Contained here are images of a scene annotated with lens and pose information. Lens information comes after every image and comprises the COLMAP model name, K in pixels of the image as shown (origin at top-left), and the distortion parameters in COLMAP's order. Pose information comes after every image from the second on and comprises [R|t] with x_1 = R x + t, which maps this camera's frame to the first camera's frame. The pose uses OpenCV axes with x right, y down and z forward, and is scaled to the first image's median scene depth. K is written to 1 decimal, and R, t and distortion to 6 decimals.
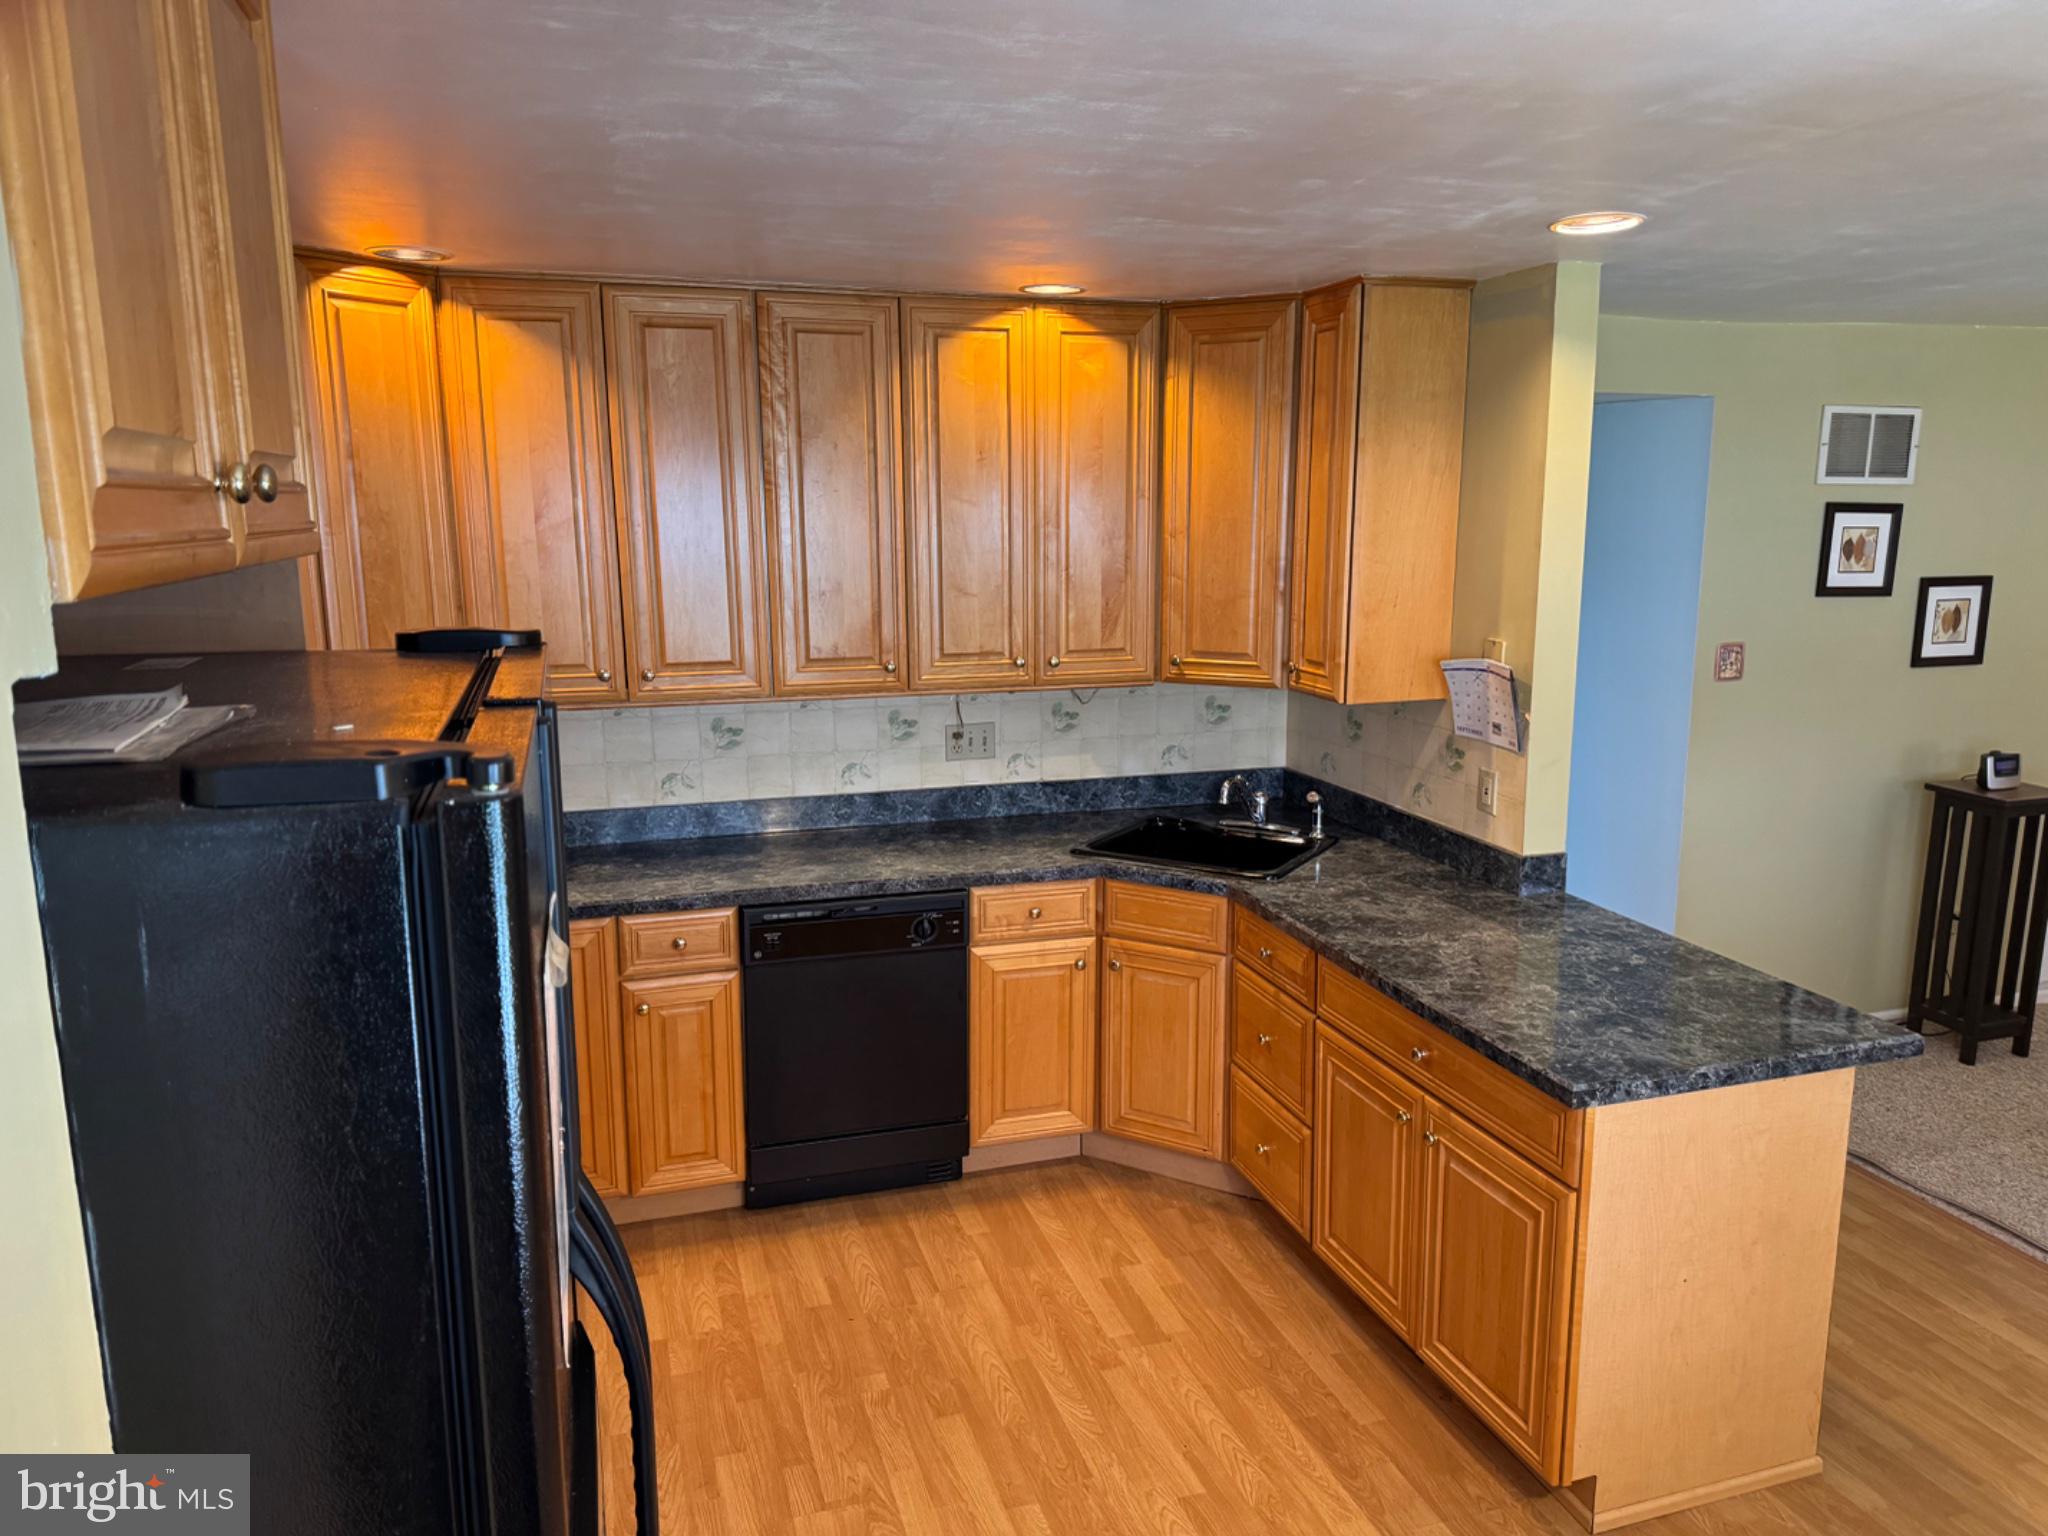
lens RADIAL K [[1410.5, 0, 1026.1], [0, 1410.5, 774.9], [0, 0, 1]] dist [0.146667, -0.272765]
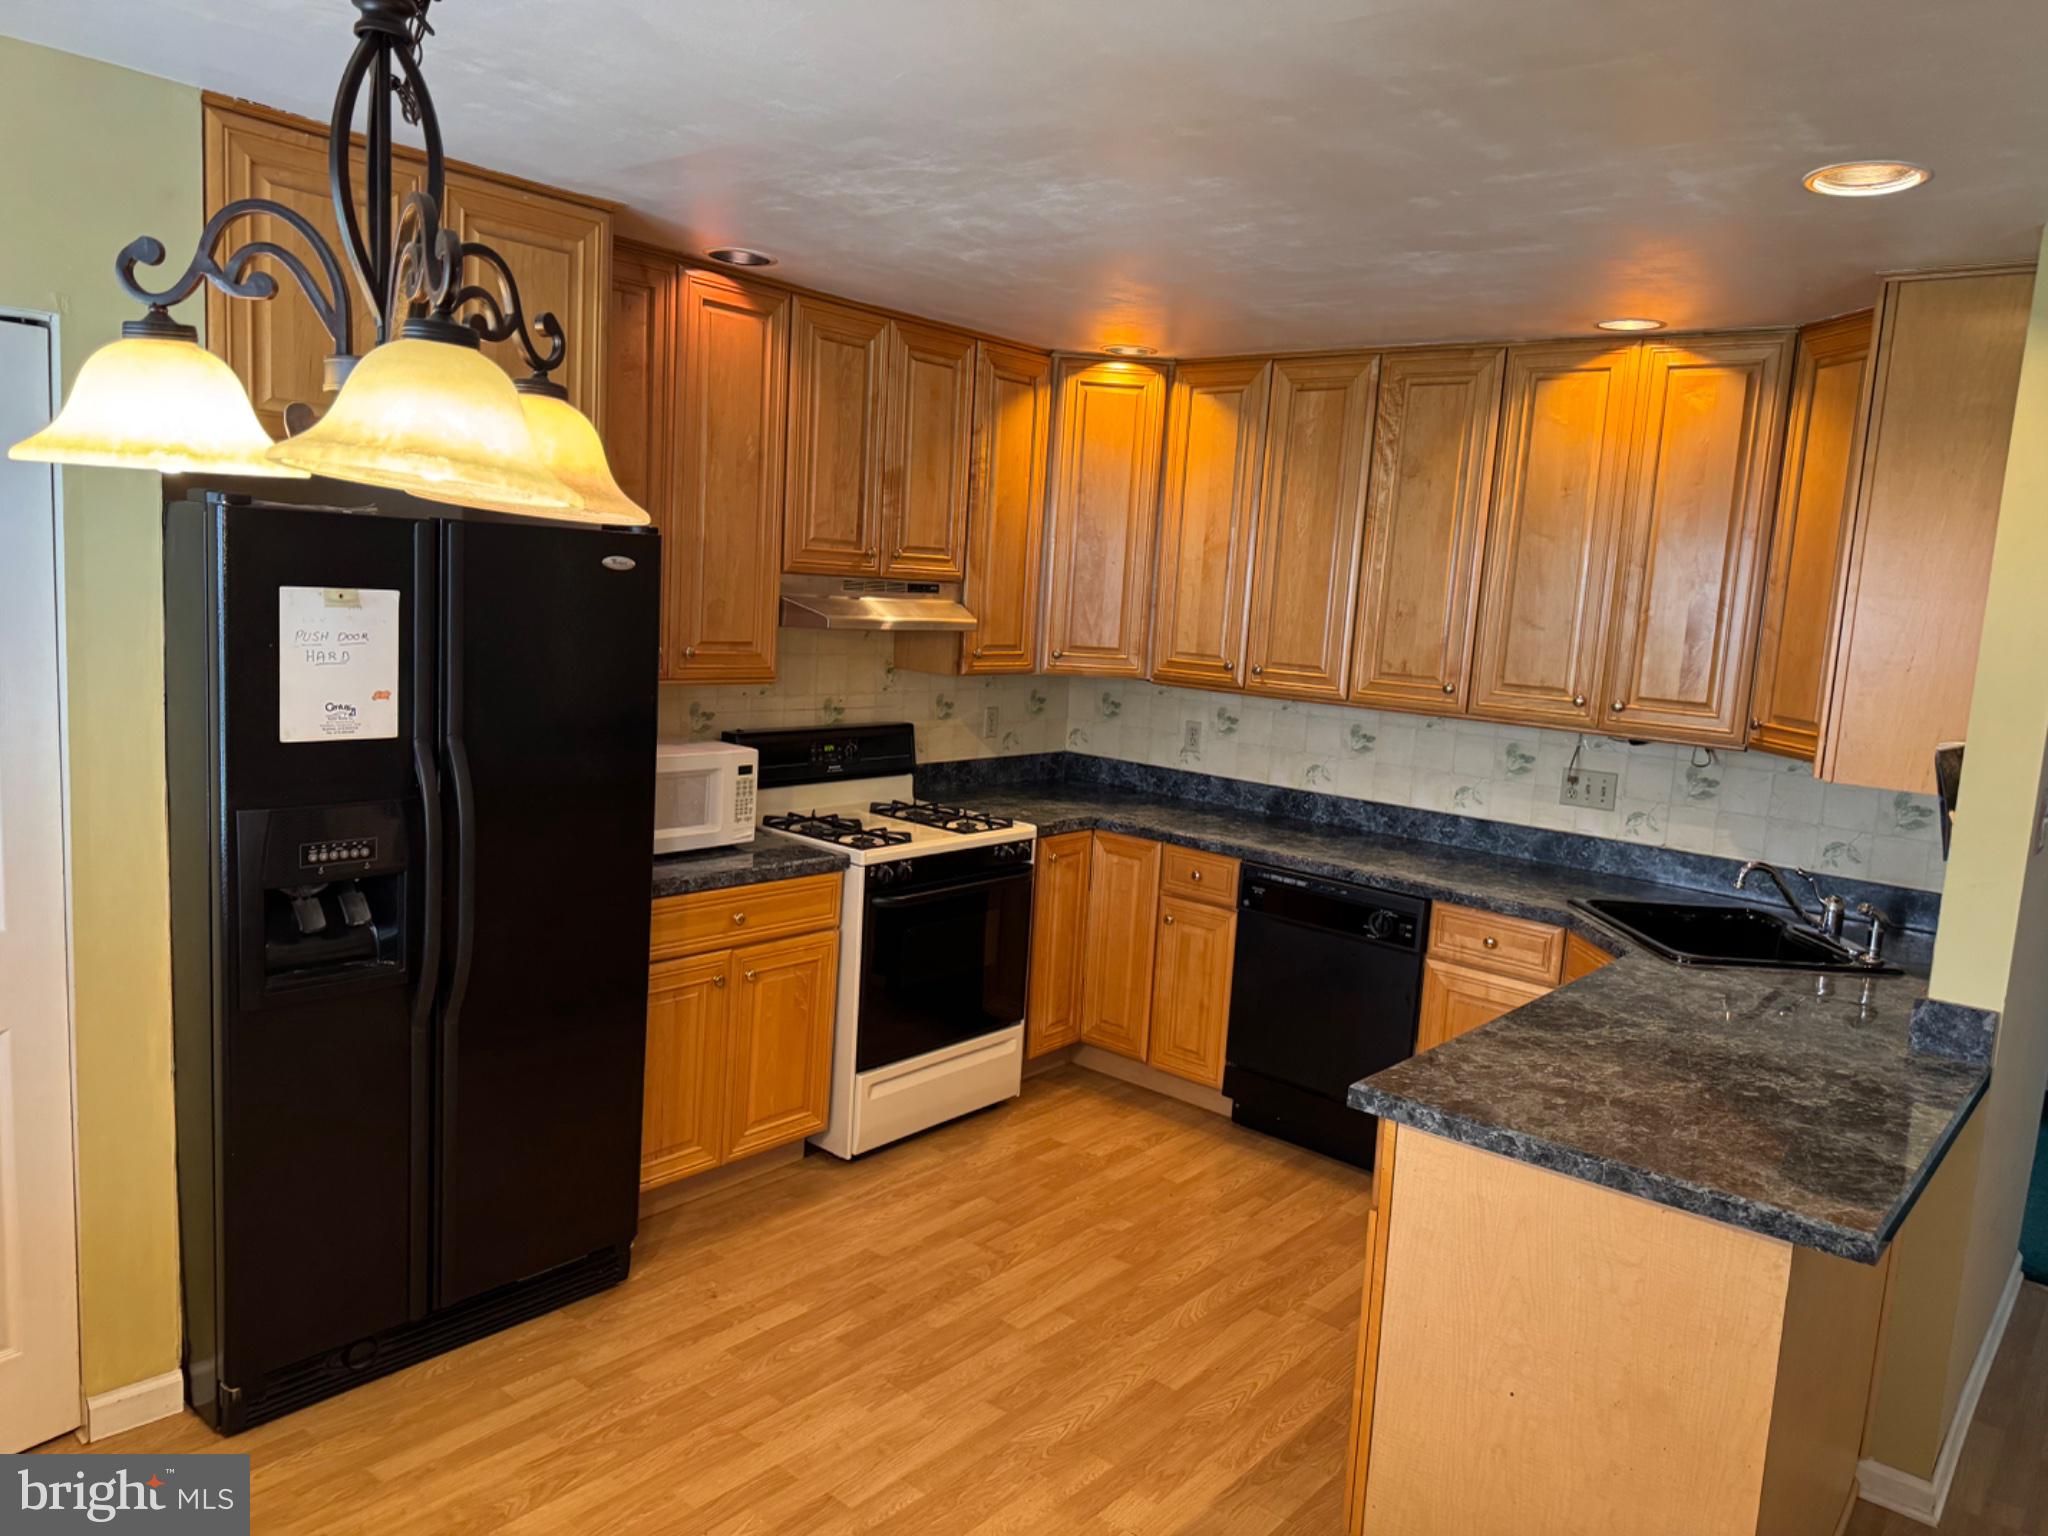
lens RADIAL K [[1446.2, 0, 1027.3], [0, 1446.2, 779.8], [0, 0, 1]] dist [0.029409, -0.078272]
pose [[0.531403, 0.153066, -0.833176, 0.674733], [-0.217817, 0.975160, 0.040226, 0.016227], [0.818637, 0.160104, 0.551543, 0.159038]]
